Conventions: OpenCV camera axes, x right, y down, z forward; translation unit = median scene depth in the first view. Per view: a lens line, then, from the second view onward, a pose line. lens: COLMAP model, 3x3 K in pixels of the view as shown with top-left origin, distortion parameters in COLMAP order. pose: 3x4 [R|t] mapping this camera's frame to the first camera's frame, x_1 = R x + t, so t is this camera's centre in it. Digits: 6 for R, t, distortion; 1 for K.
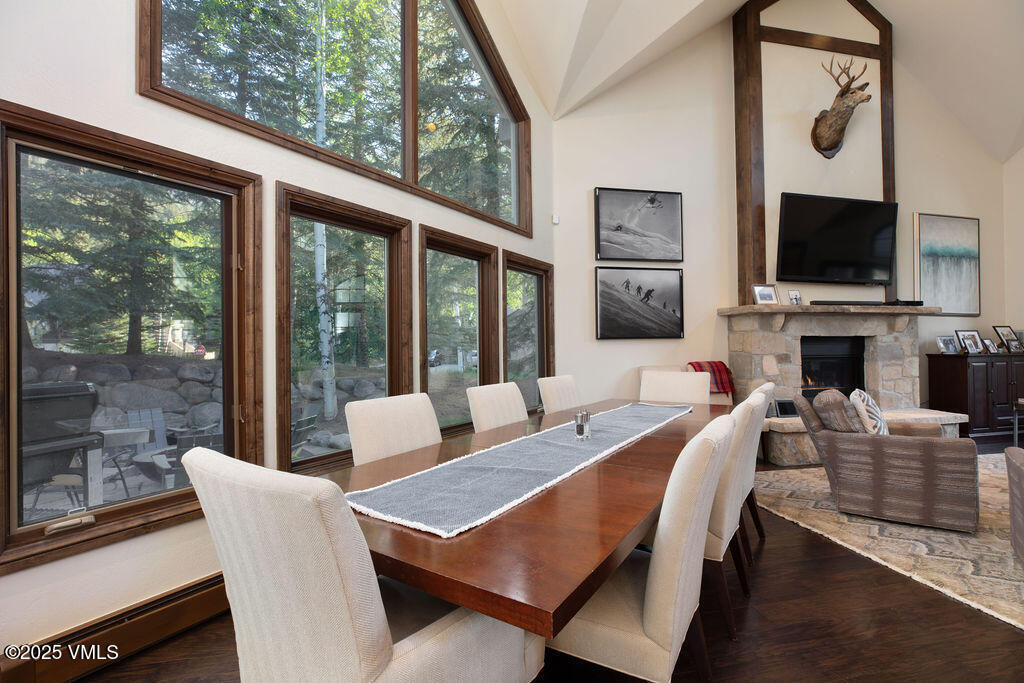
lens RADIAL K [[466.8, 0, 511.8], [0, 466.8, 345.6], [0, 0, 1]] dist [-0.015370, 0.002757]
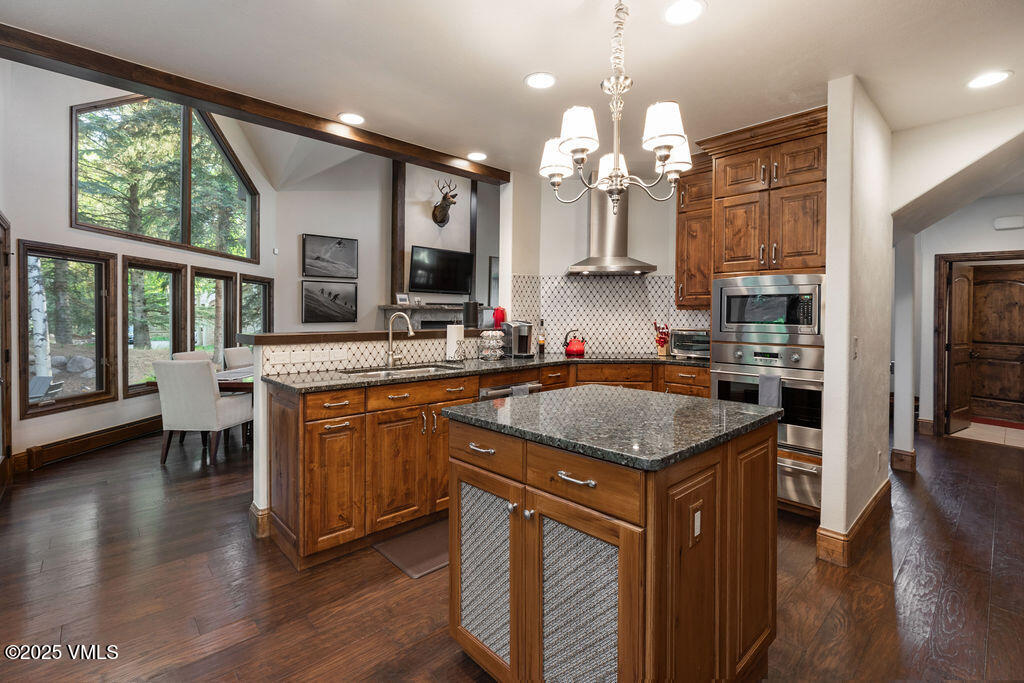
lens RADIAL K [[466.8, 0, 529.4], [0, 466.8, 303.4], [0, 0, 1]] dist [-0.015370, 0.002757]
pose [[0.845835, 0.022873, 0.532955, -0.020809], [-0.005615, 0.999407, -0.033981, -0.030164], [-0.533416, 0.025750, 0.845461, -0.847671]]
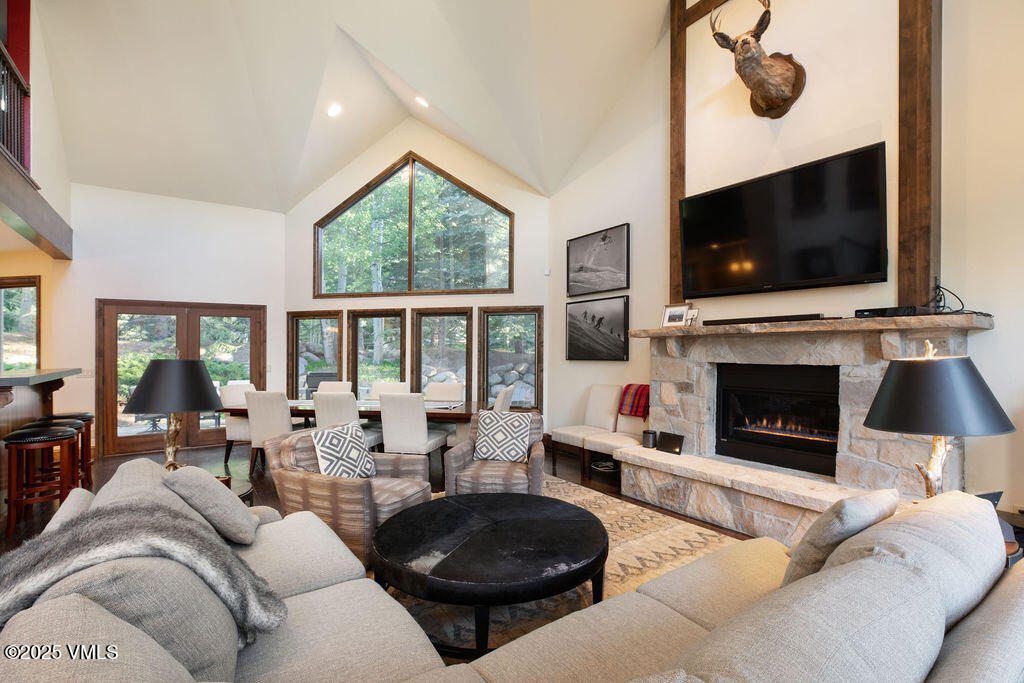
lens RADIAL K [[466.8, 0, 516.3], [0, 466.8, 339.6], [0, 0, 1]] dist [-0.015370, 0.002757]
pose [[0.397352, -0.010705, -0.917604, 1.250175], [0.002812, 0.999941, -0.010448, -0.053908], [0.917662, 0.001571, 0.397359, 0.353406]]
